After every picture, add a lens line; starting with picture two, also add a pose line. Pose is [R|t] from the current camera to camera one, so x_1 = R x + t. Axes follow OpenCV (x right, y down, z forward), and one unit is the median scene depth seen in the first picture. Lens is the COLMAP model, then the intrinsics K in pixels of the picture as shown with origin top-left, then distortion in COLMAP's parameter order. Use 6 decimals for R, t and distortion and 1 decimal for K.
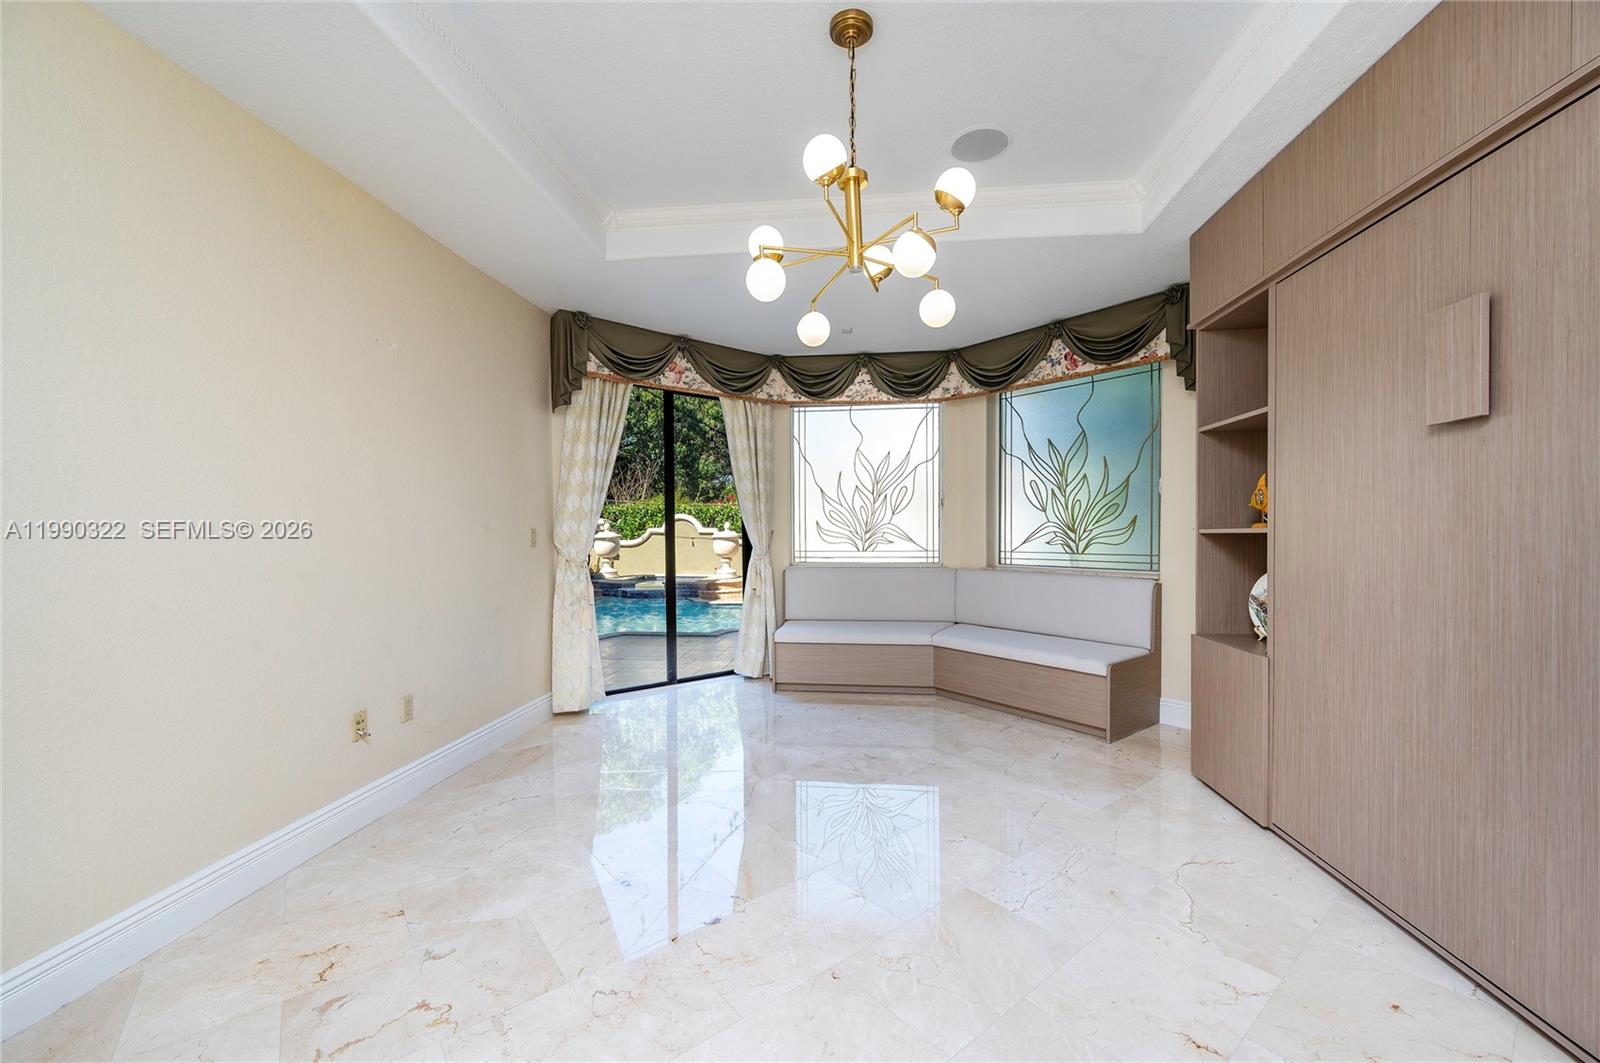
lens RADIAL K [[649.1, 0, 801.8], [0, 649.1, 533.4], [0, 0, 1]] dist [-0.016587, -0.000055]
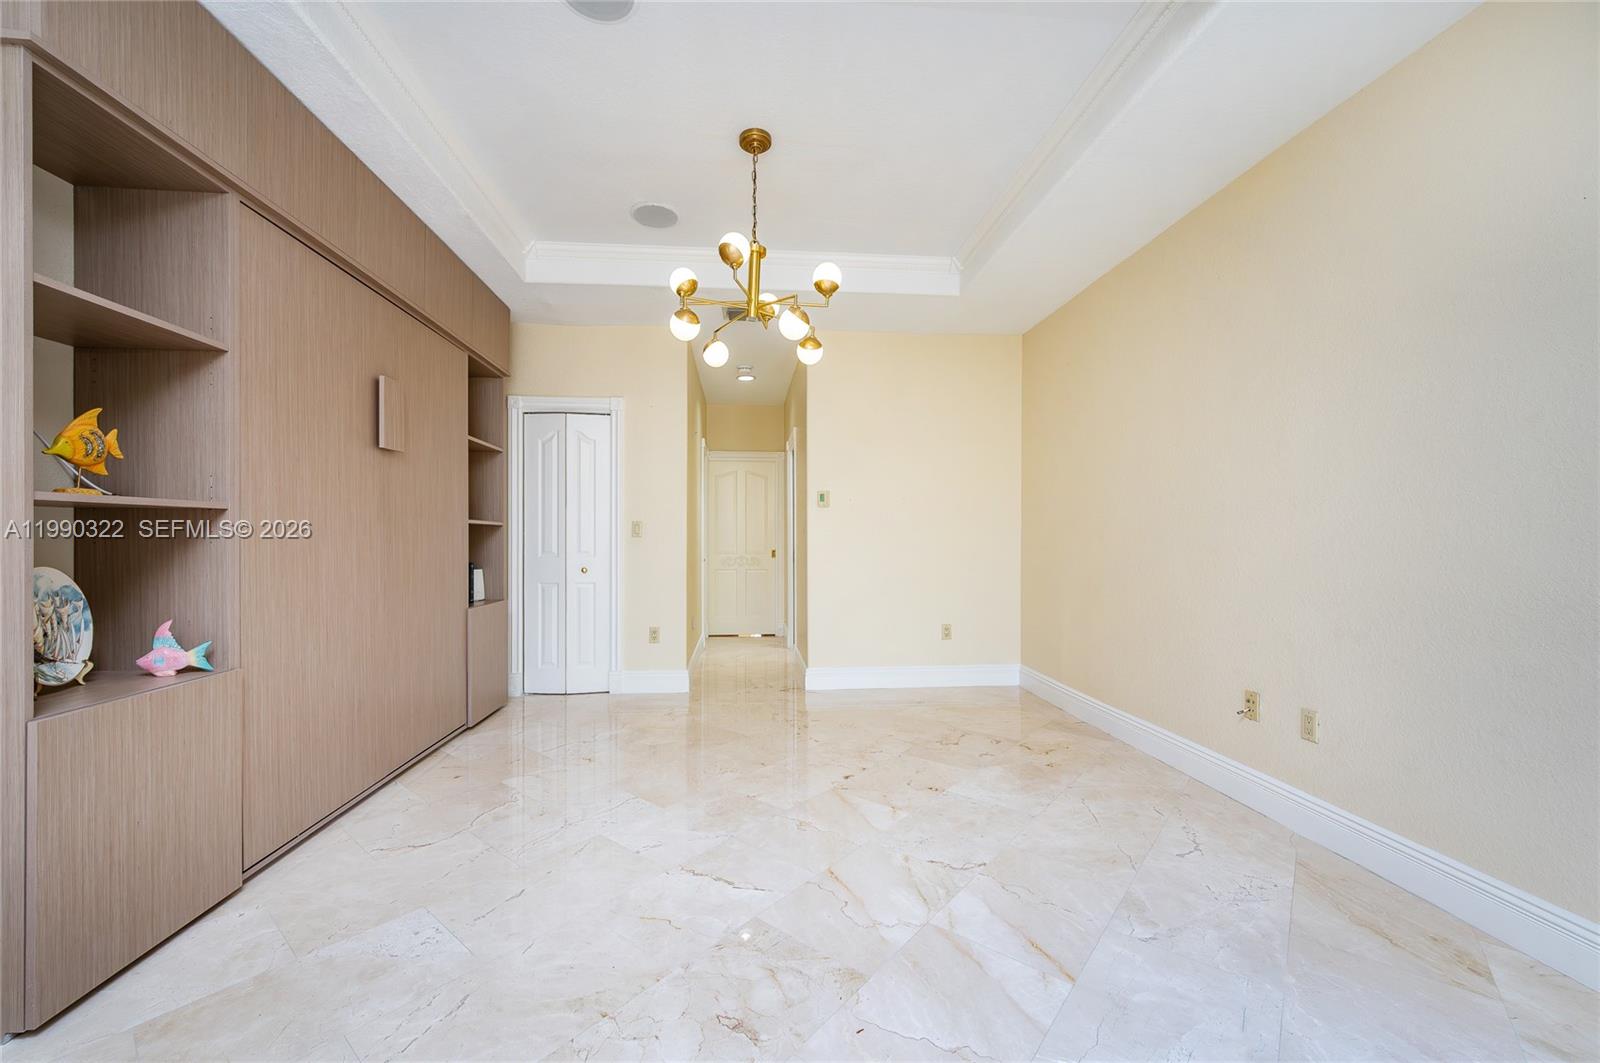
lens RADIAL K [[649.1, 0, 801.6], [0, 649.1, 532.9], [0, 0, 1]] dist [-0.016587, -0.000055]
pose [[-0.980238, 0.003068, -0.197799, 0.202015], [0.003005, 0.999995, 0.000615, 0.028719], [0.197800, 0.000008, -0.980242, 1.890435]]
